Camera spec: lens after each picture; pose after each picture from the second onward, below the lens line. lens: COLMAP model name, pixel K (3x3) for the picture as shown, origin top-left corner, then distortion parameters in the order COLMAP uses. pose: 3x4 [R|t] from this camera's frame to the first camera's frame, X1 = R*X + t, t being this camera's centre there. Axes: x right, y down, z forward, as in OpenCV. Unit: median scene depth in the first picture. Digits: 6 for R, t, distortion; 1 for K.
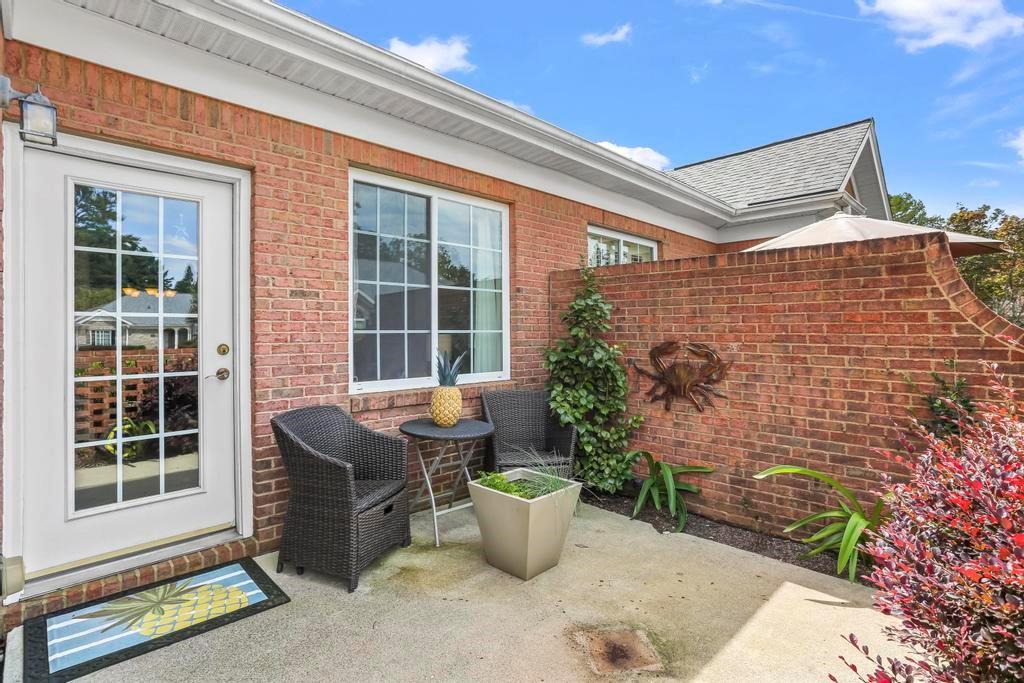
lens RADIAL K [[496.7, 0, 506.8], [0, 496.7, 341.2], [0, 0, 1]] dist [-0.073910, 0.048243]
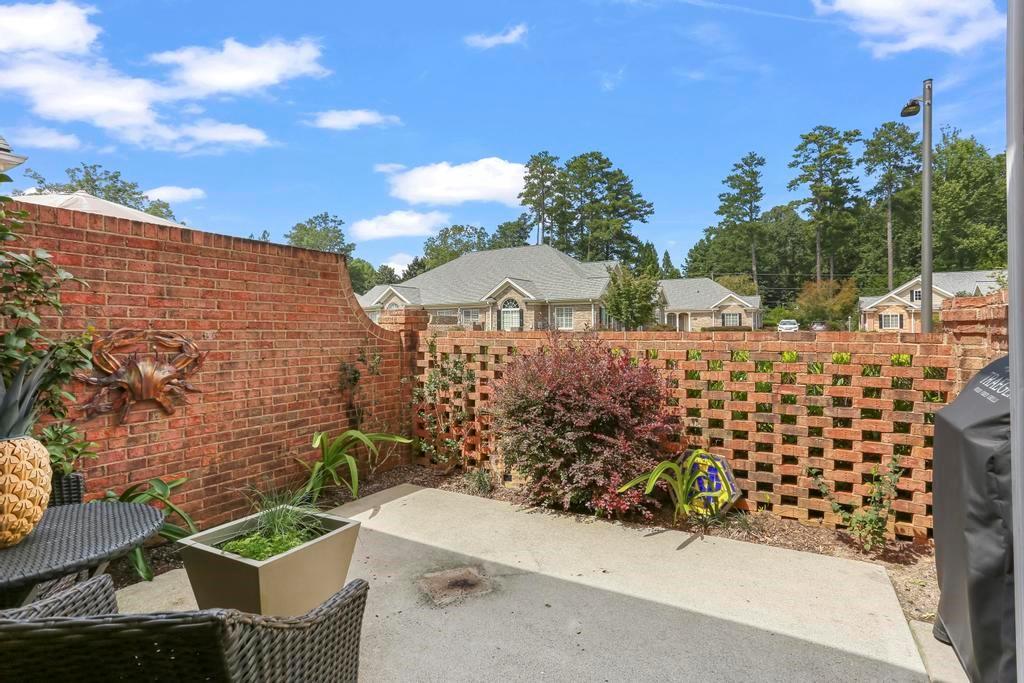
lens RADIAL K [[496.7, 0, 506.8], [0, 496.7, 341.2], [0, 0, 1]] dist [-0.073910, 0.048243]
pose [[-0.249716, -0.026907, 0.967945, -0.580214], [0.015843, 0.999367, 0.031867, 0.003536], [-0.968189, 0.023293, -0.249132, 0.714709]]
